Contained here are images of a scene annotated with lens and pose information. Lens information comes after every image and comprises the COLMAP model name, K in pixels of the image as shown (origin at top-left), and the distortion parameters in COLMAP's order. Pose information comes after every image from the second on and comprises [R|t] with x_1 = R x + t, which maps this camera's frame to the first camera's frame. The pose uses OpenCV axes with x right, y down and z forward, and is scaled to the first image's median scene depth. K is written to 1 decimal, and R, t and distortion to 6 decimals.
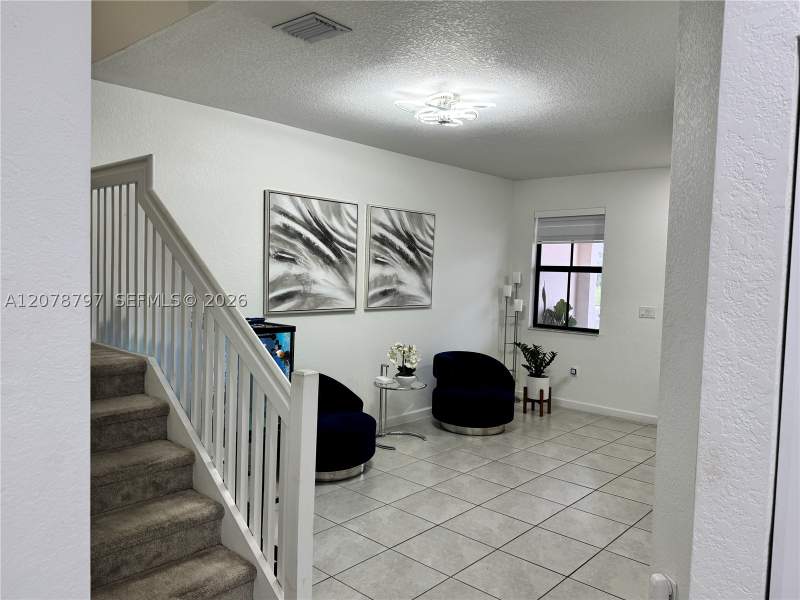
lens RADIAL K [[598.4, 0, 400.0], [0, 598.4, 302.5], [0, 0, 1]] dist [0.043455, -0.002895]
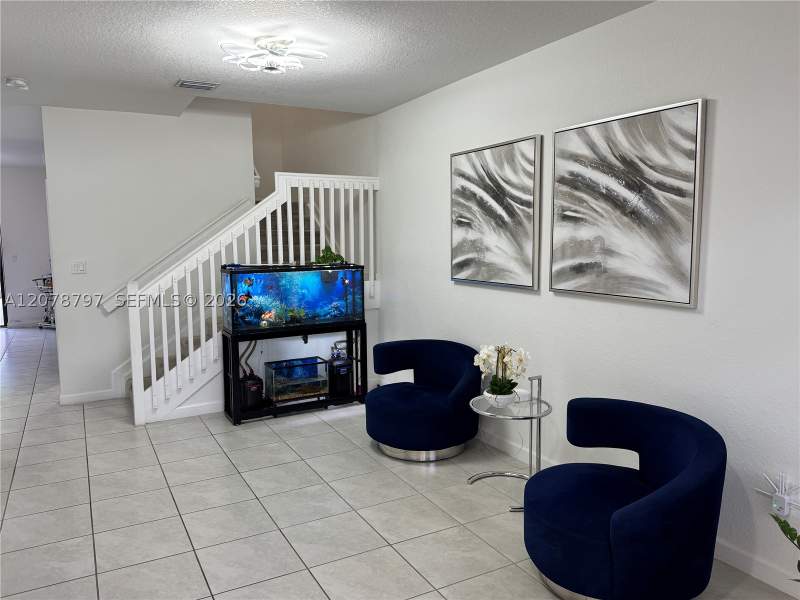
lens RADIAL K [[598.4, 0, 400.0], [0, 598.4, 296.4], [0, 0, 1]] dist [0.043455, -0.002895]
pose [[-0.342090, 0.077241, -0.936487, 0.667497], [-0.044717, 0.994148, 0.098332, -0.043480], [0.938603, 0.075516, -0.336634, 1.132302]]
